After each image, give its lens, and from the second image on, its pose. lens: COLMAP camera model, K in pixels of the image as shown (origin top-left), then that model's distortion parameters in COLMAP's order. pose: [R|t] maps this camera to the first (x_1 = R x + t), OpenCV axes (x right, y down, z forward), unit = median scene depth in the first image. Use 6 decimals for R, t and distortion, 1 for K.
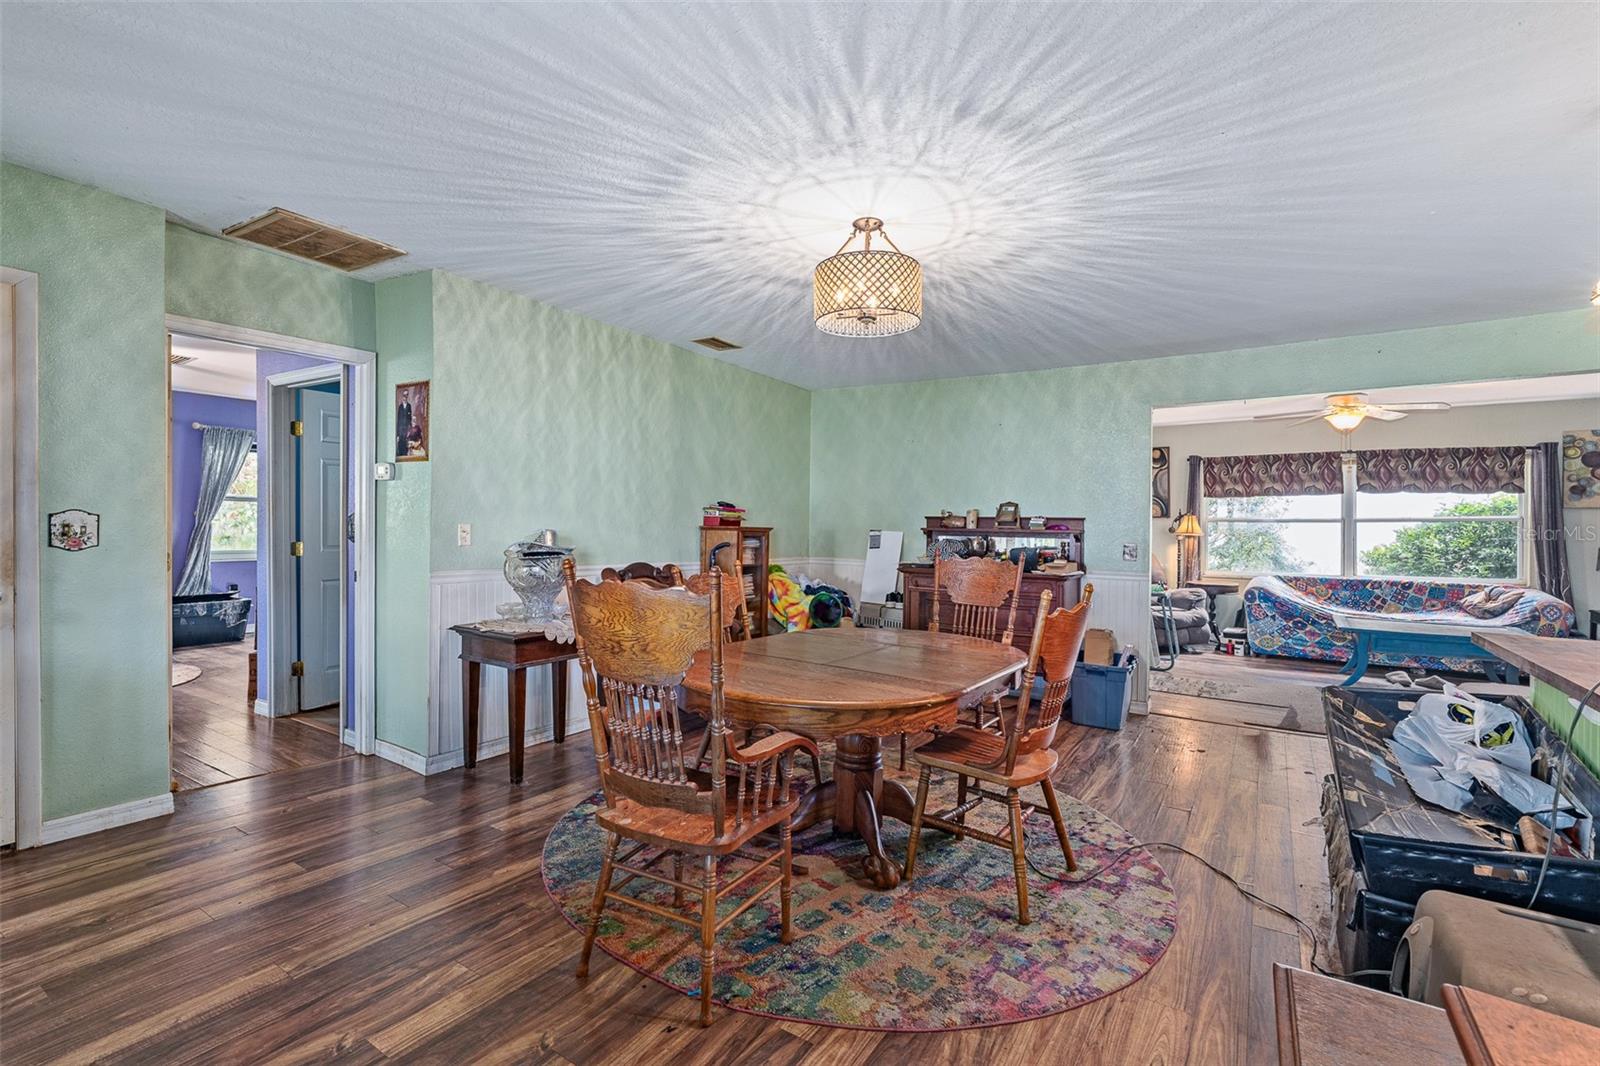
lens RADIAL K [[720.8, 0, 799.4], [0, 720.8, 523.3], [0, 0, 1]] dist [-0.005703, 0.001039]
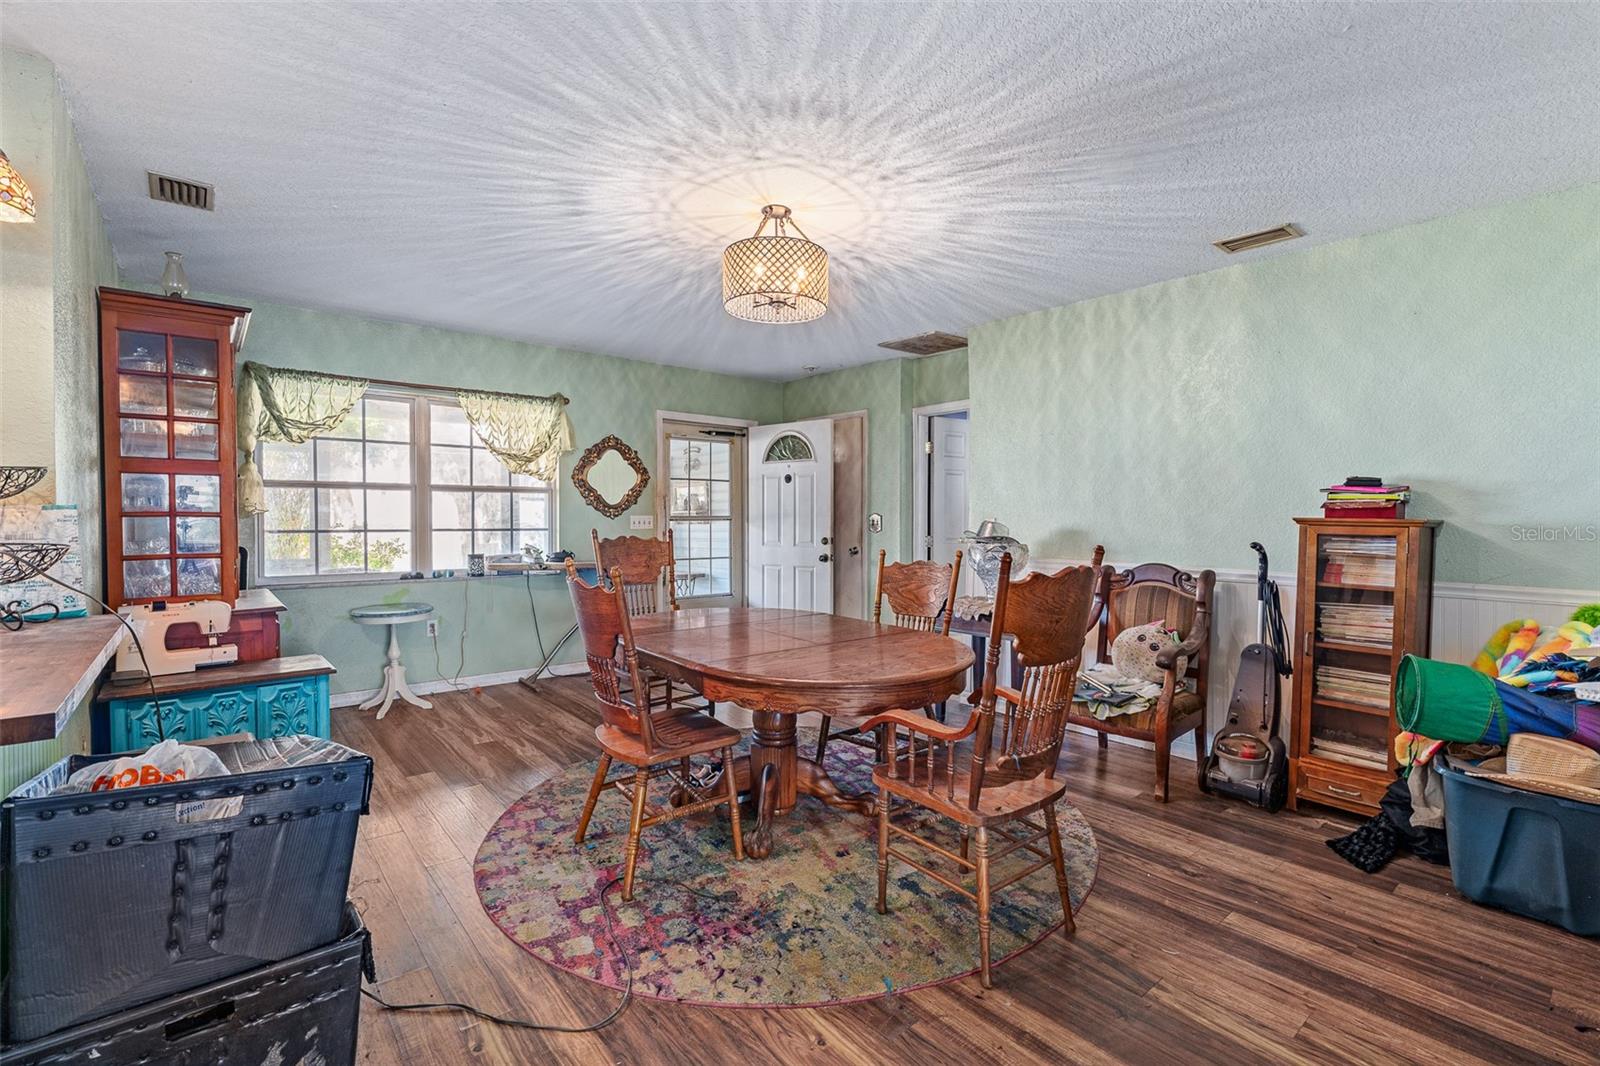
lens RADIAL K [[720.8, 0, 803.5], [0, 720.8, 533.9], [0, 0, 1]] dist [-0.005703, 0.001039]
pose [[-0.293089, -0.000575, -0.956085, 0.580901], [-0.012537, 0.999916, 0.003242, 0.019871], [0.956003, 0.012937, -0.293071, 0.738032]]
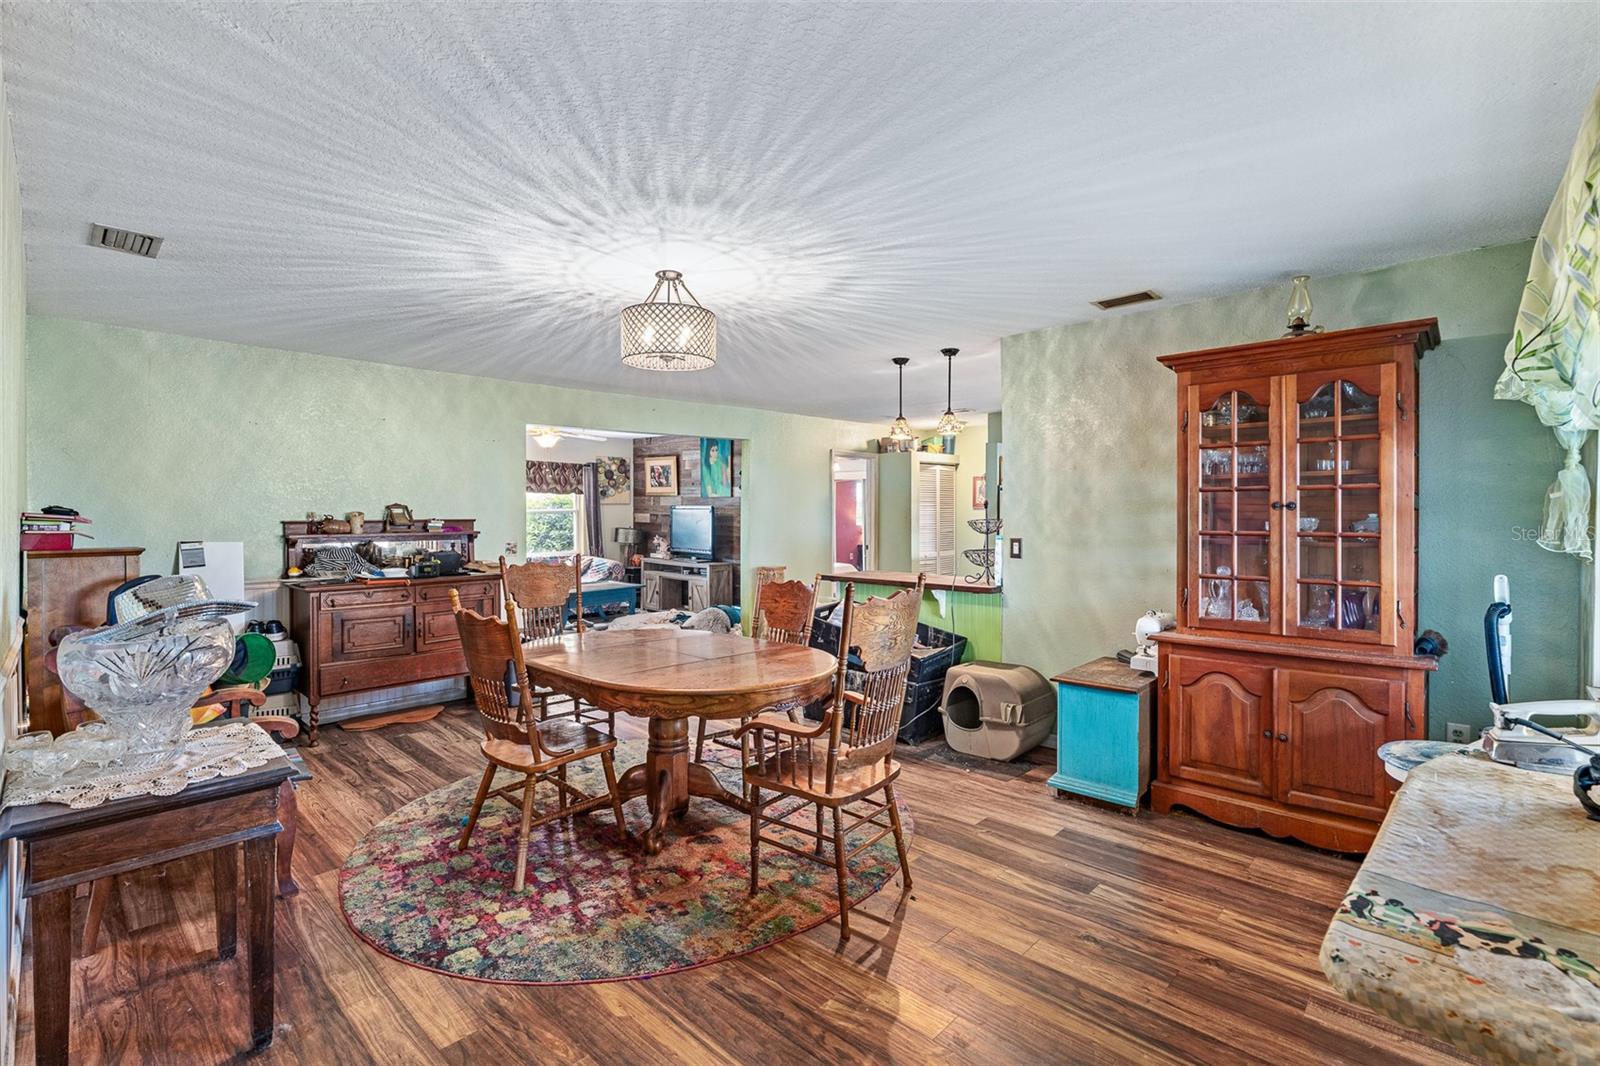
lens RADIAL K [[720.8, 0, 798.5], [0, 720.8, 512.8], [0, 0, 1]] dist [-0.005703, 0.001039]
pose [[0.184592, -0.016218, 0.982681, -0.548850], [0.005508, 0.999865, 0.015467, -0.030092], [-0.982800, 0.002557, 0.184656, 0.323524]]
